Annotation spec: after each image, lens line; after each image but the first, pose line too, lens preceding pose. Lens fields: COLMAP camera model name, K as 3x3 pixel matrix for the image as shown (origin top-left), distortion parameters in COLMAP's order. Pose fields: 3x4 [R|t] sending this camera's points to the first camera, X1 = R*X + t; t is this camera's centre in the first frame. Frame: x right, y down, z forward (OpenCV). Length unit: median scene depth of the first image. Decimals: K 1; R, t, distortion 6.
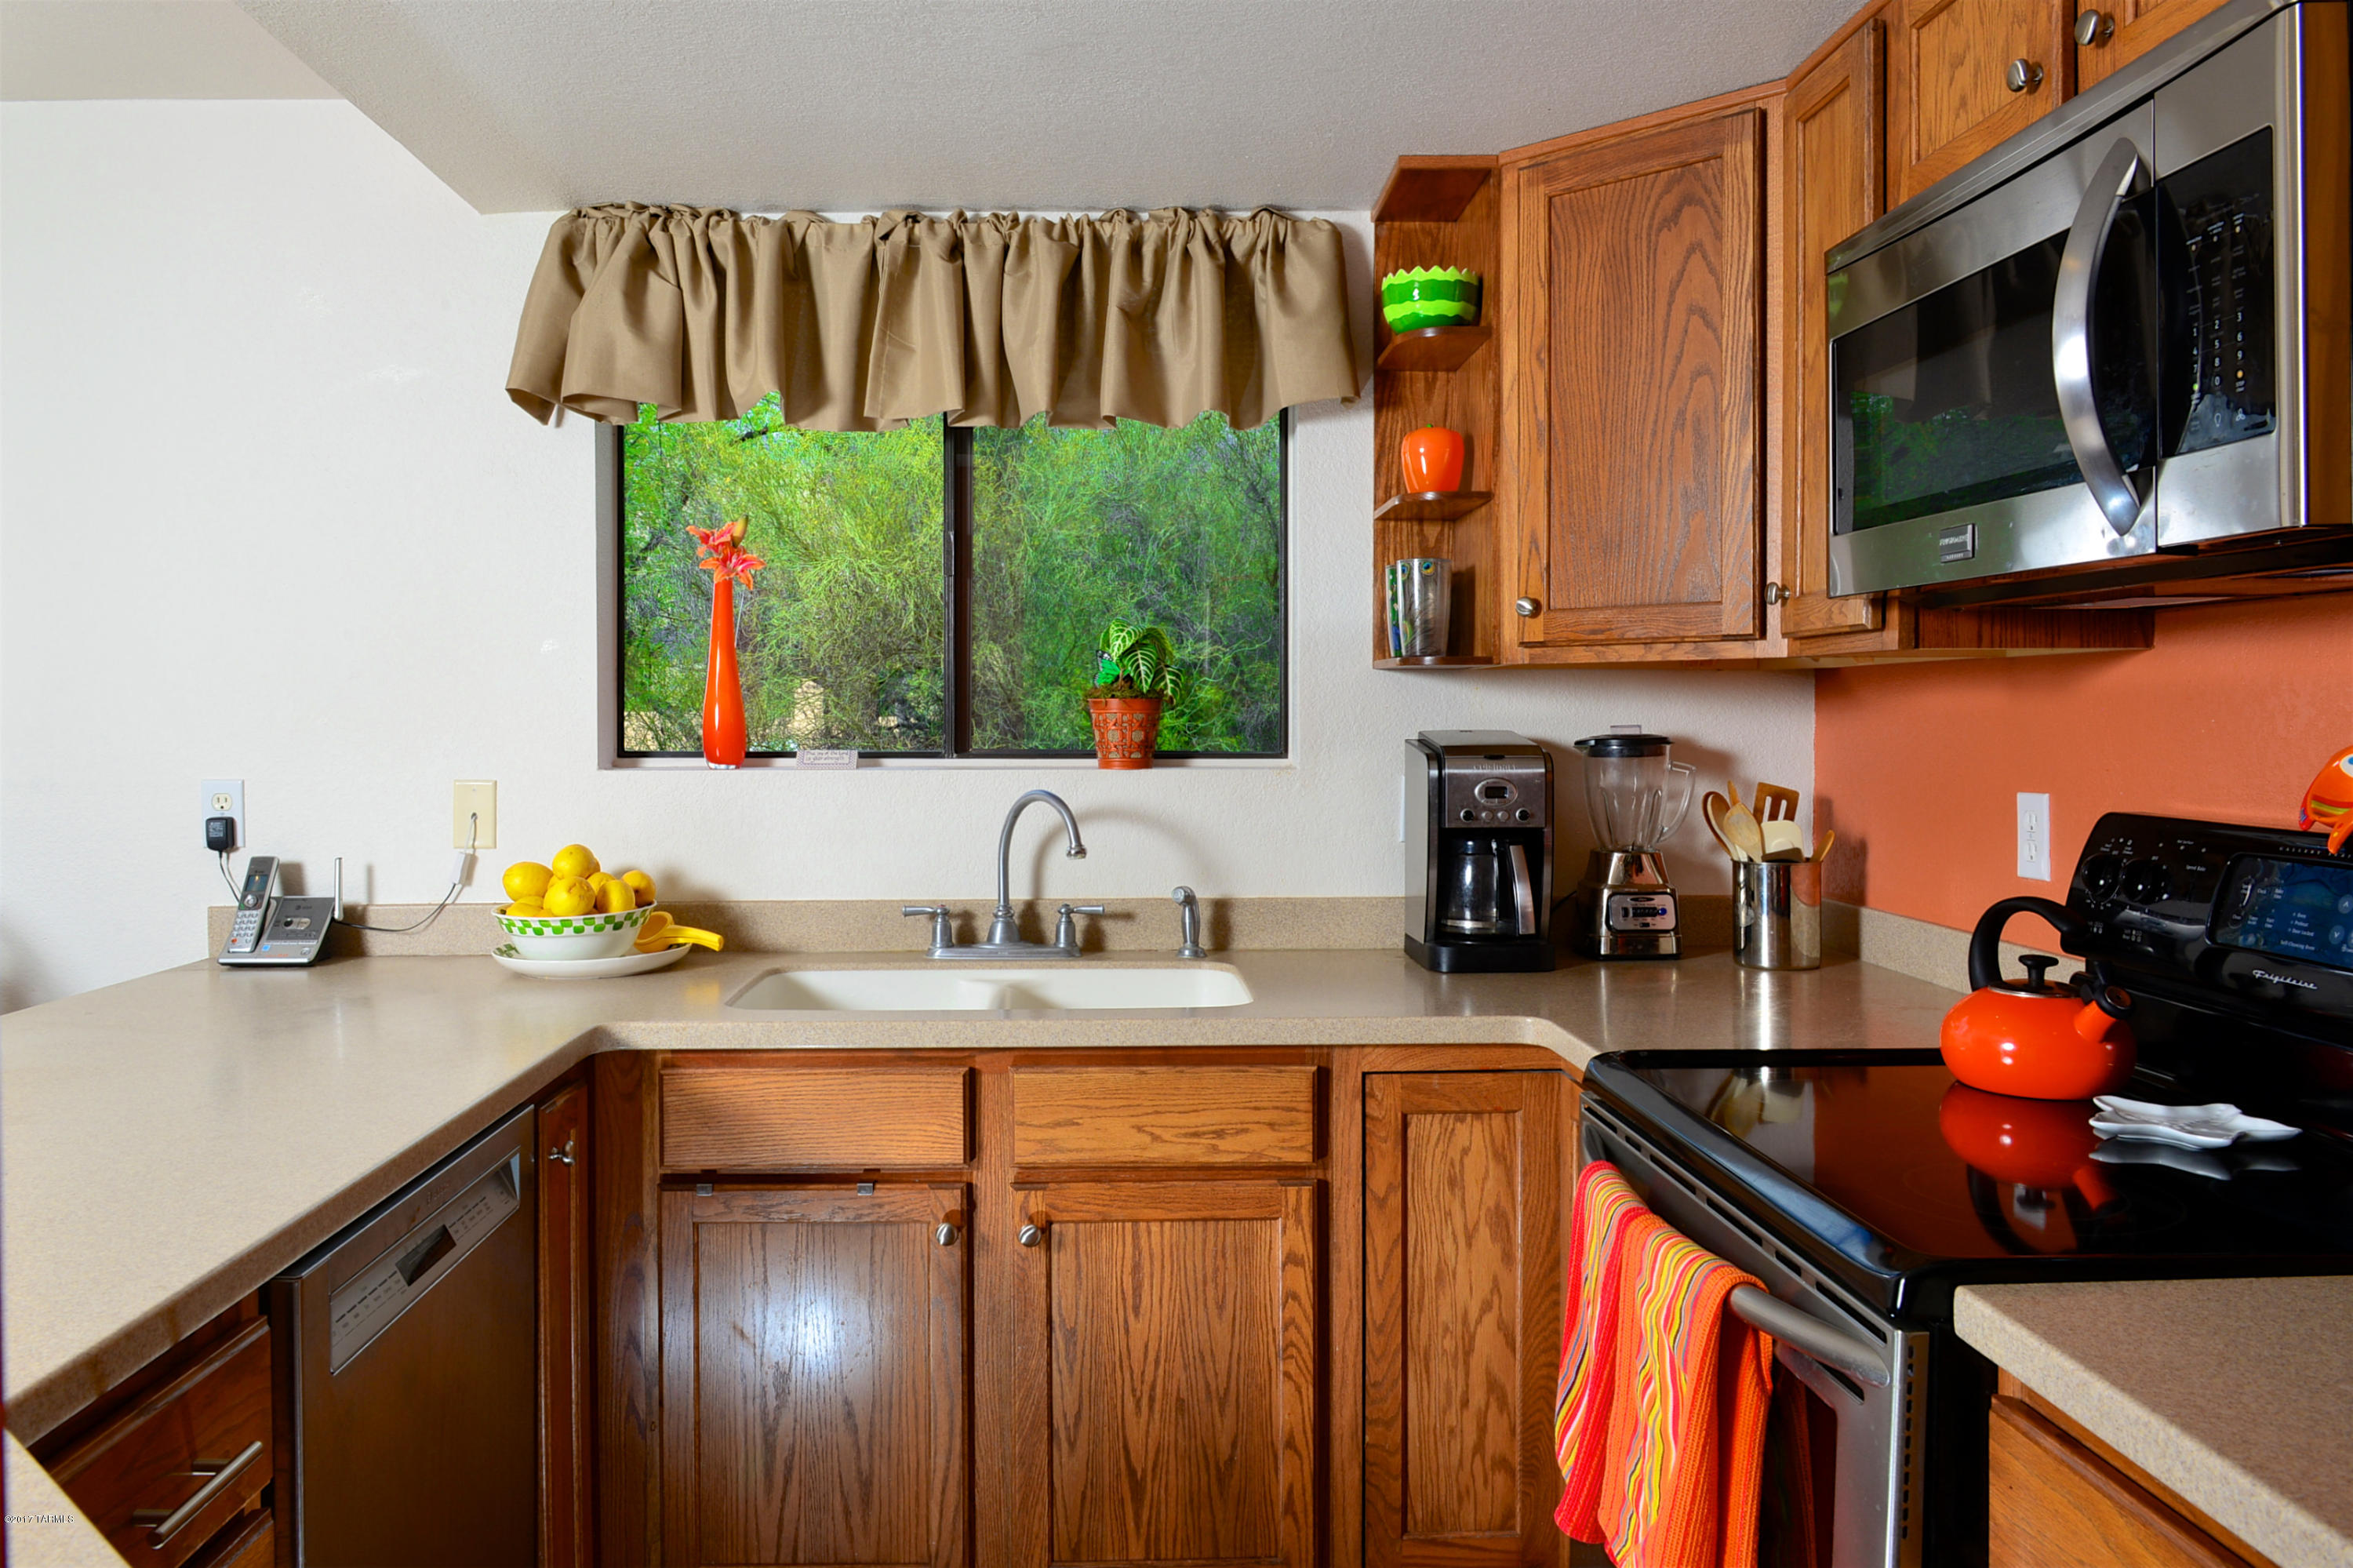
lens RADIAL K [[1694.1, 0, 1112.2], [0, 1694.1, 727.3], [0, 0, 1]] dist [-0.014007, -0.000344]
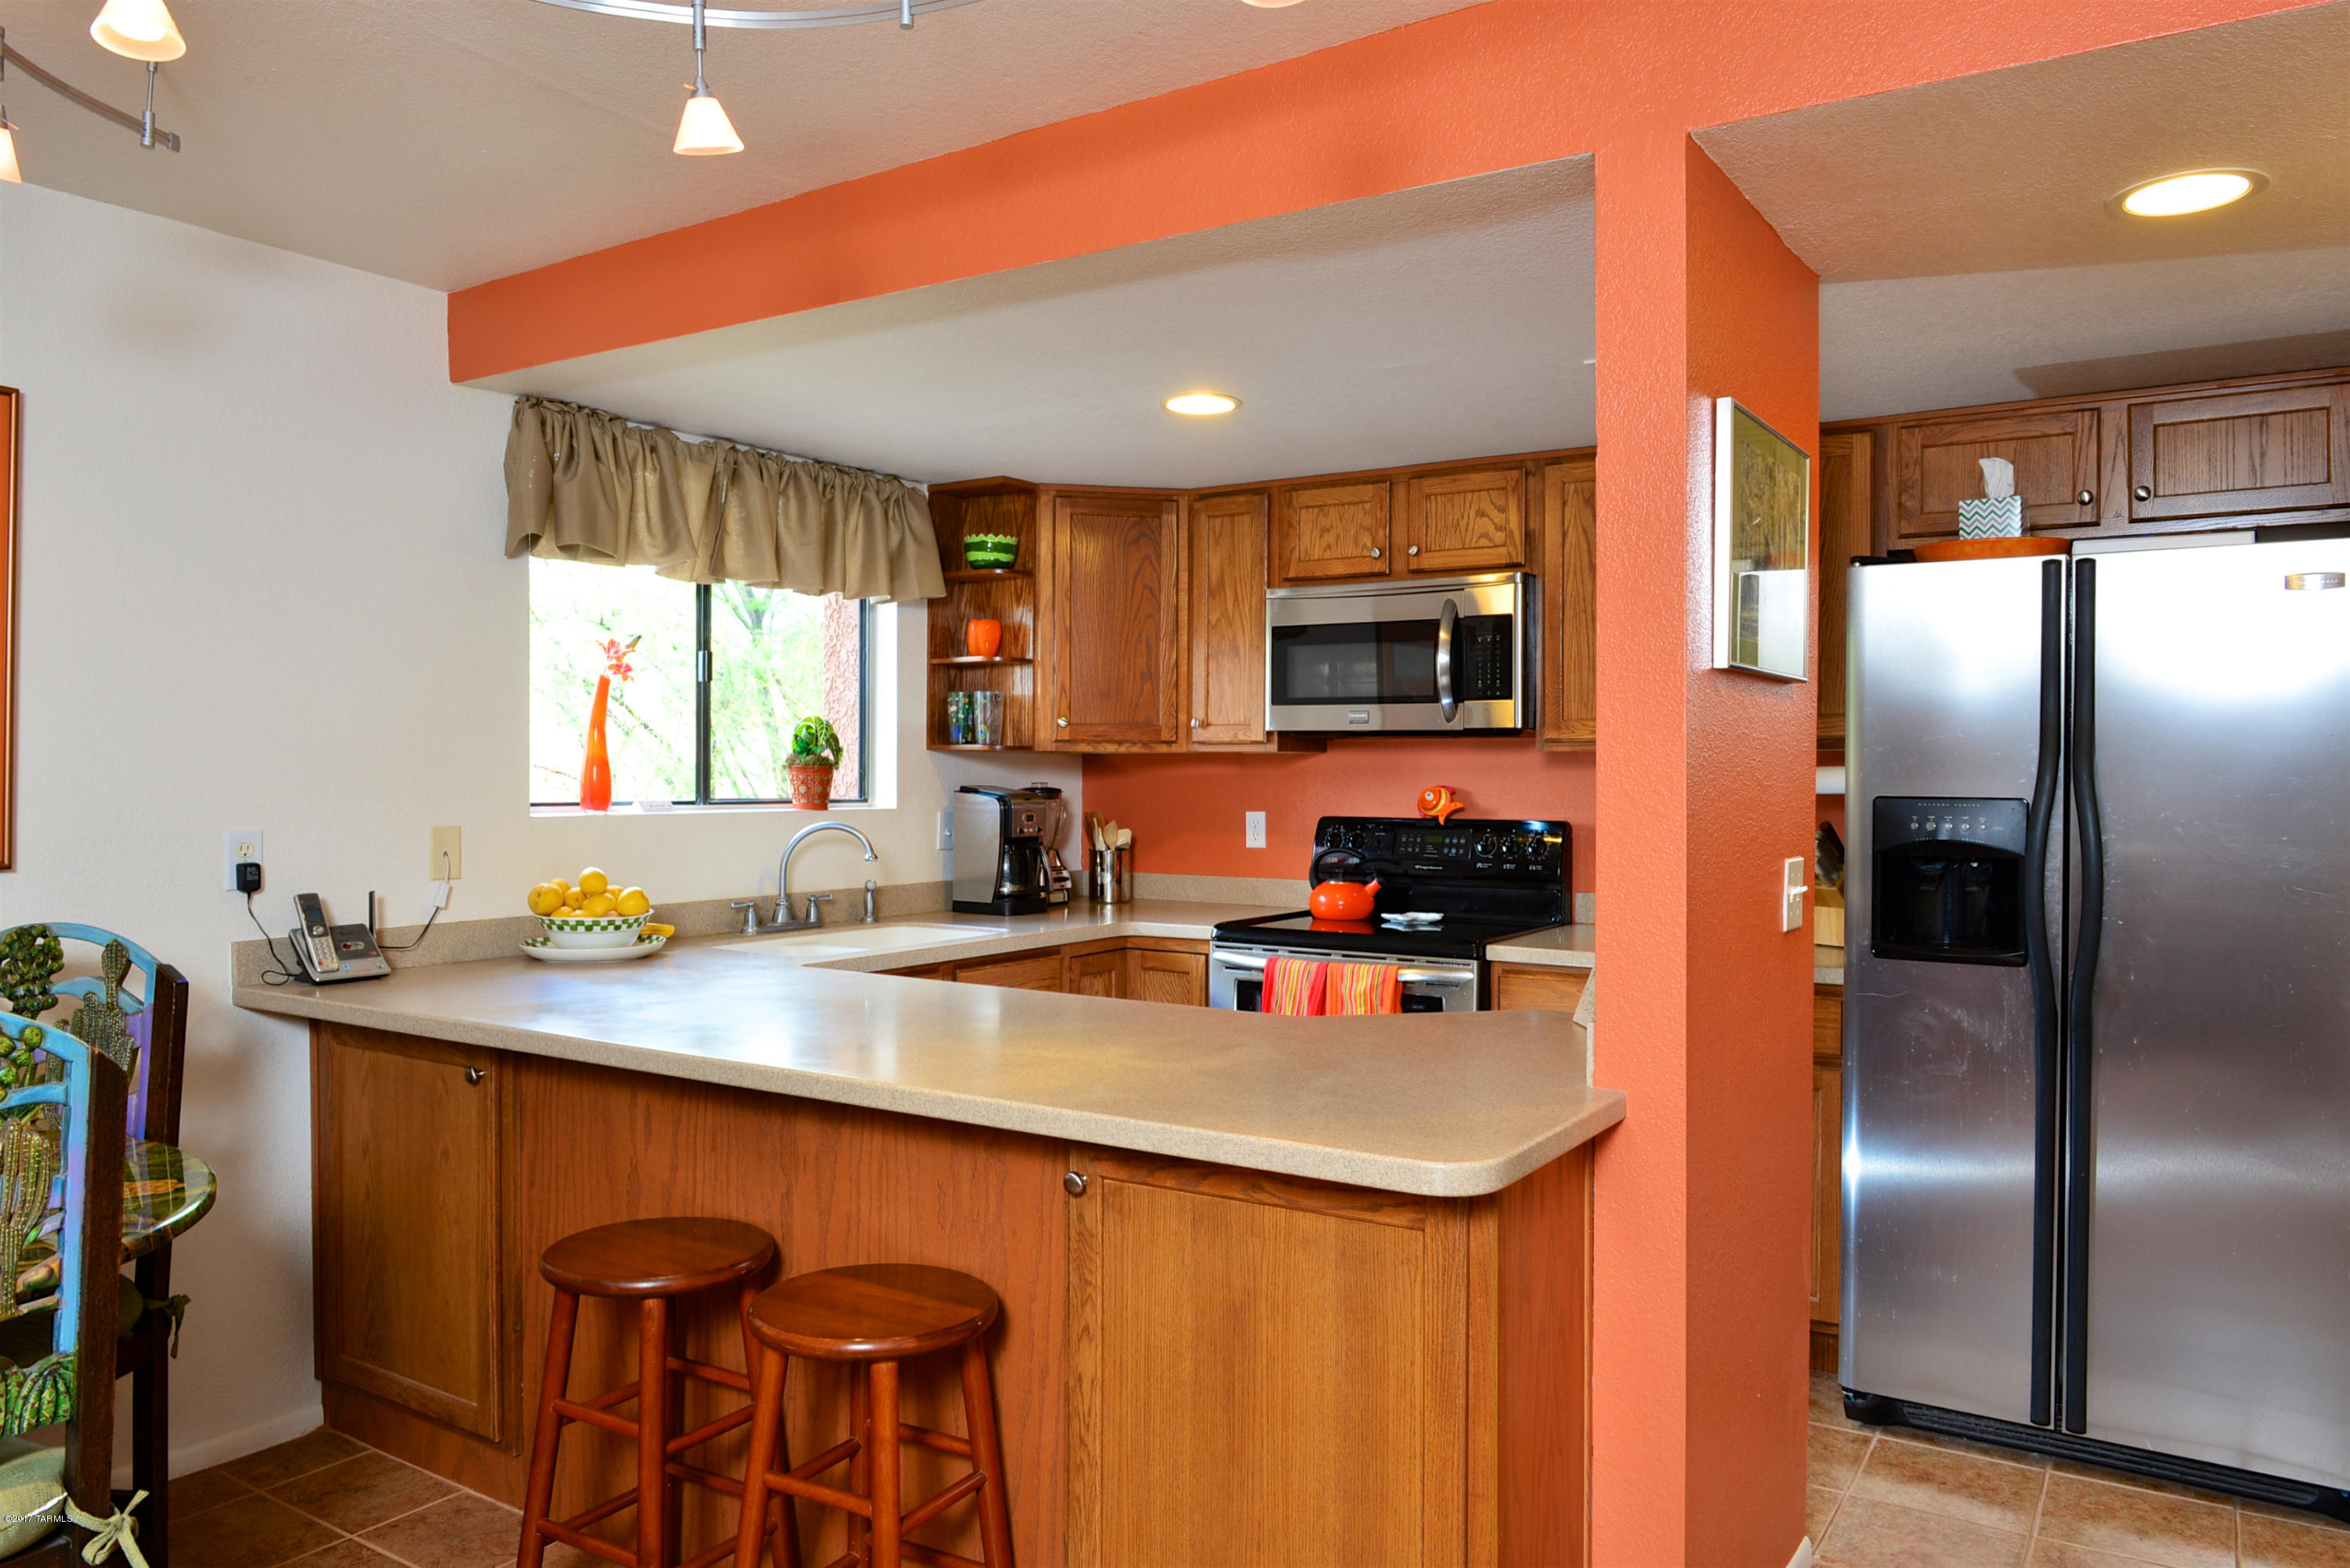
lens RADIAL K [[1607.6, 0, 1171.7], [0, 1607.6, 783.1], [0, 0, 1]] dist [-0.006055, -0.009356]
pose [[0.562466, 0.000954, 0.826820, -1.162050], [0.001824, 0.999995, -0.002395, 0.003618], [-0.826818, 0.002856, 0.562462, -0.143888]]
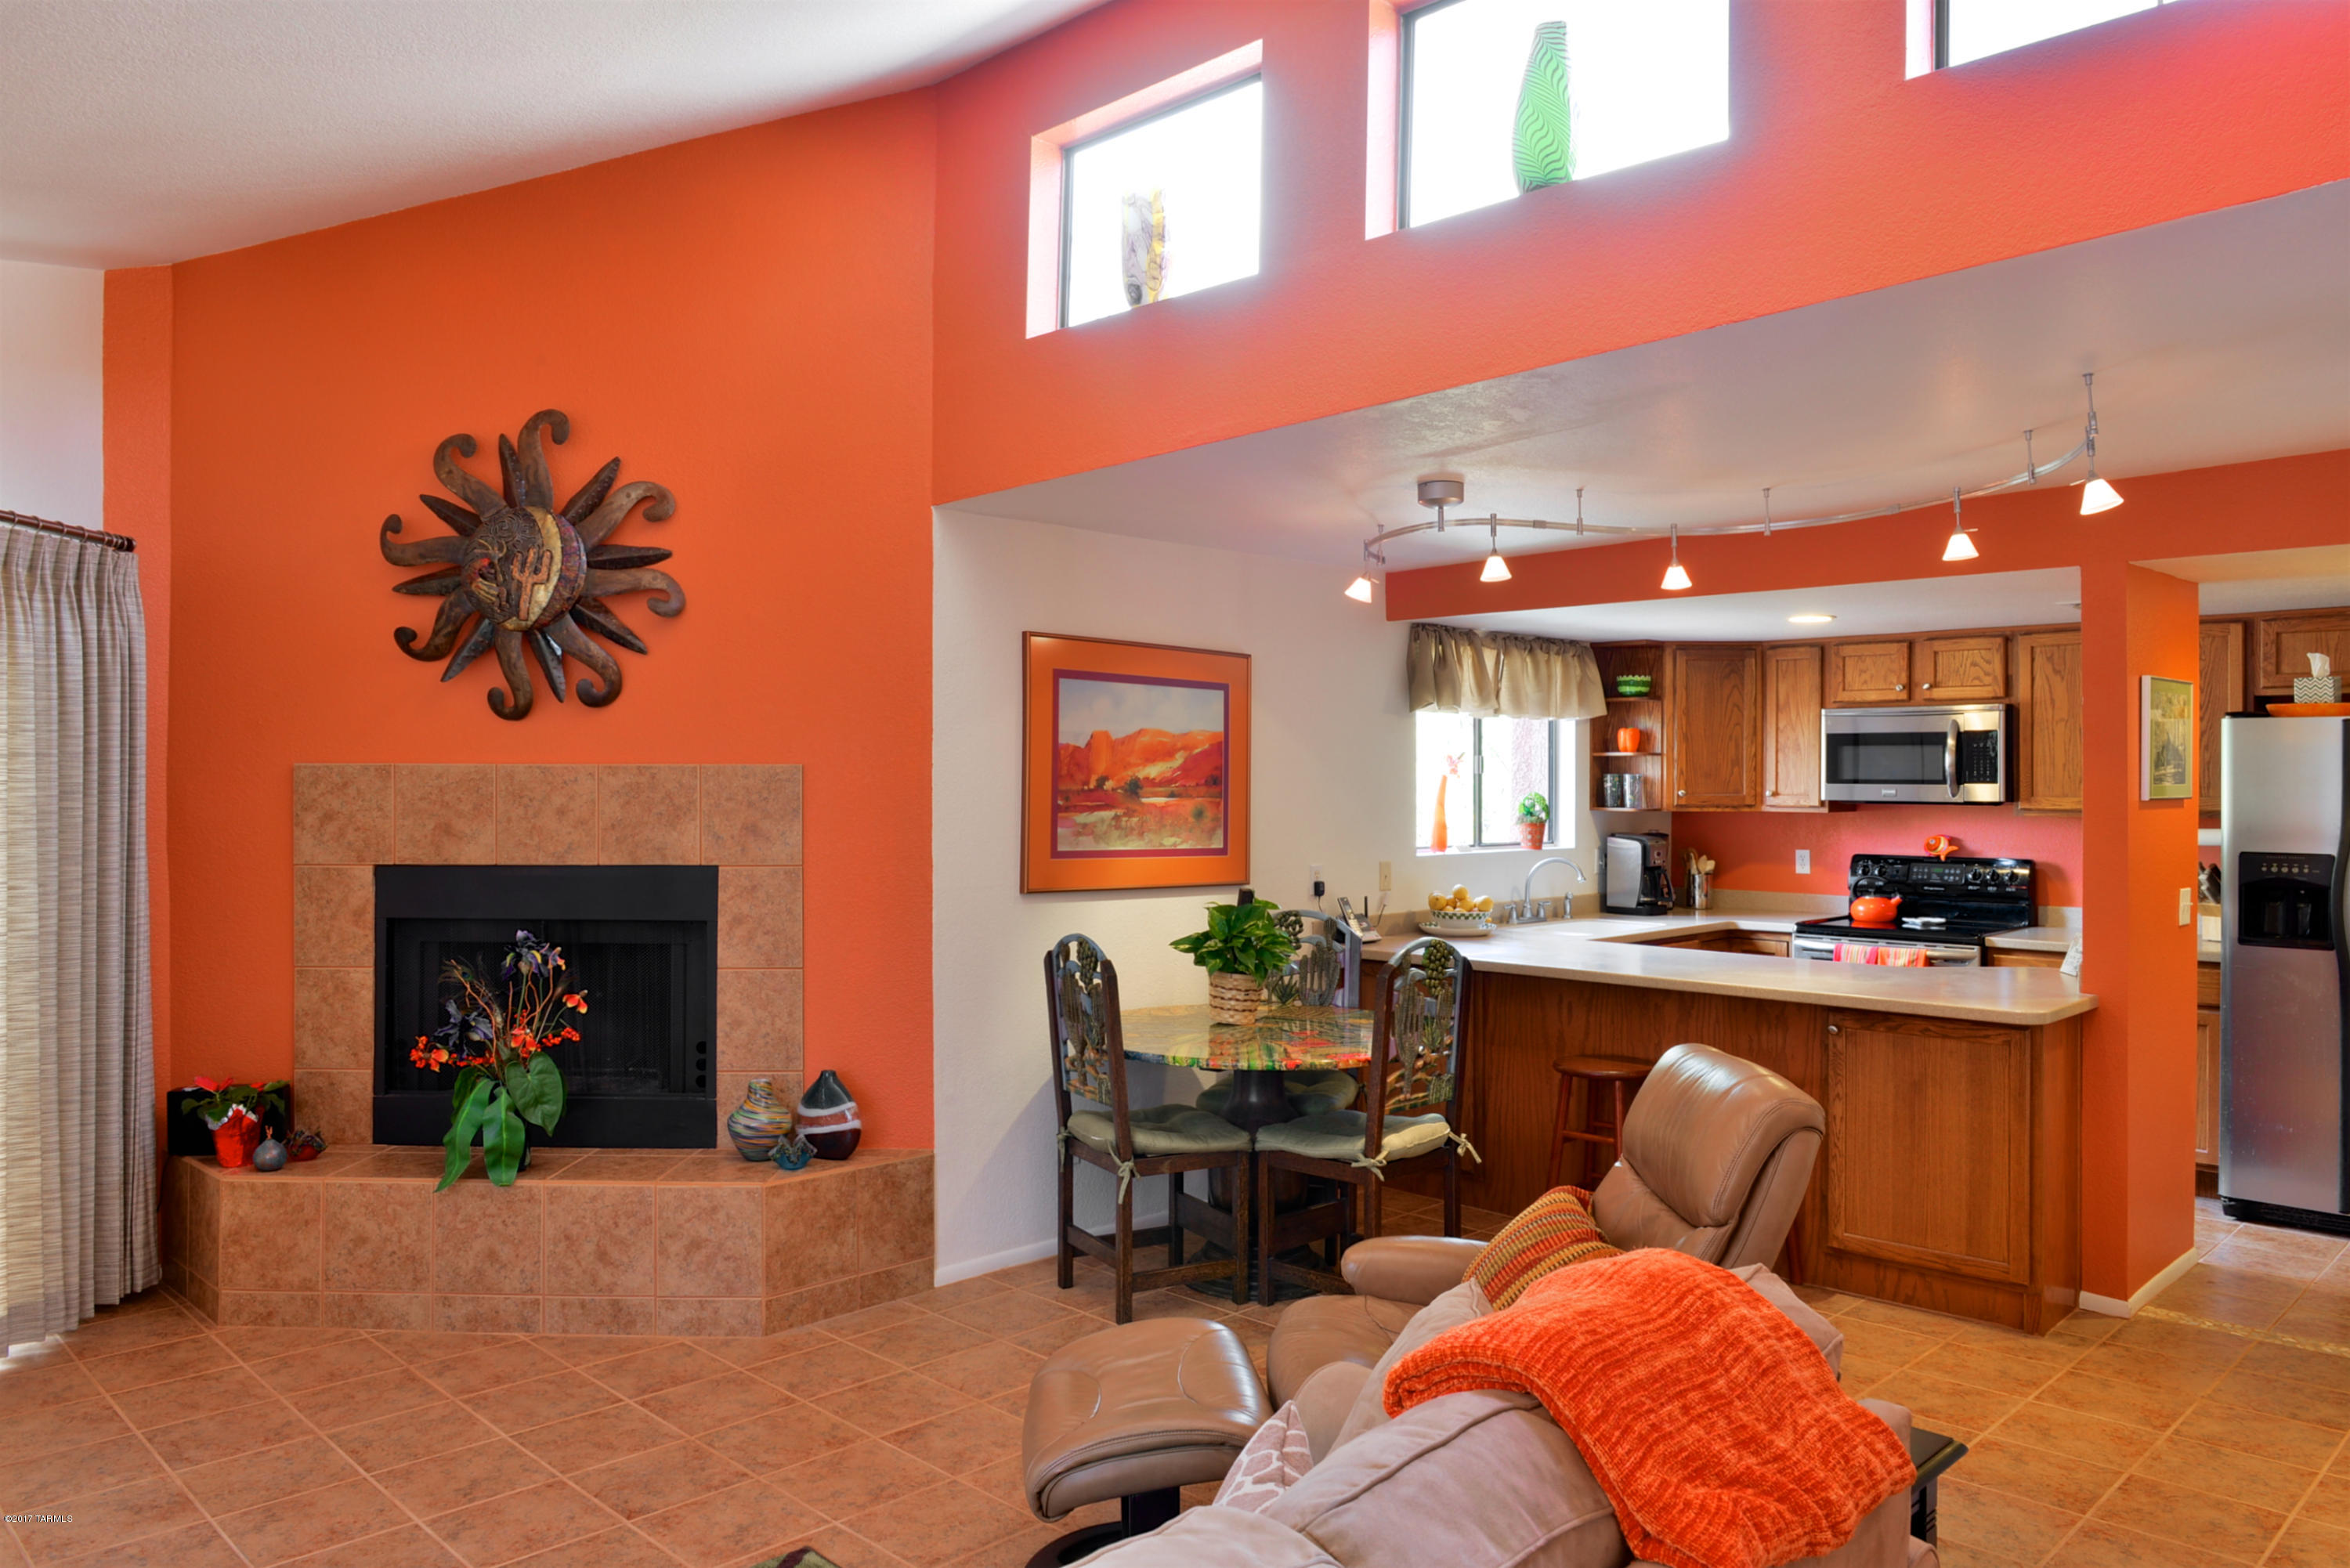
lens RADIAL K [[1607.6, 0, 1181.4], [0, 1607.6, 789.5], [0, 0, 1]] dist [-0.006055, -0.009356]
pose [[0.719428, 0.001826, 0.694565, -2.316731], [0.002442, 0.999984, -0.005159, -0.062337], [-0.694563, 0.005408, 0.719412, -0.446867]]
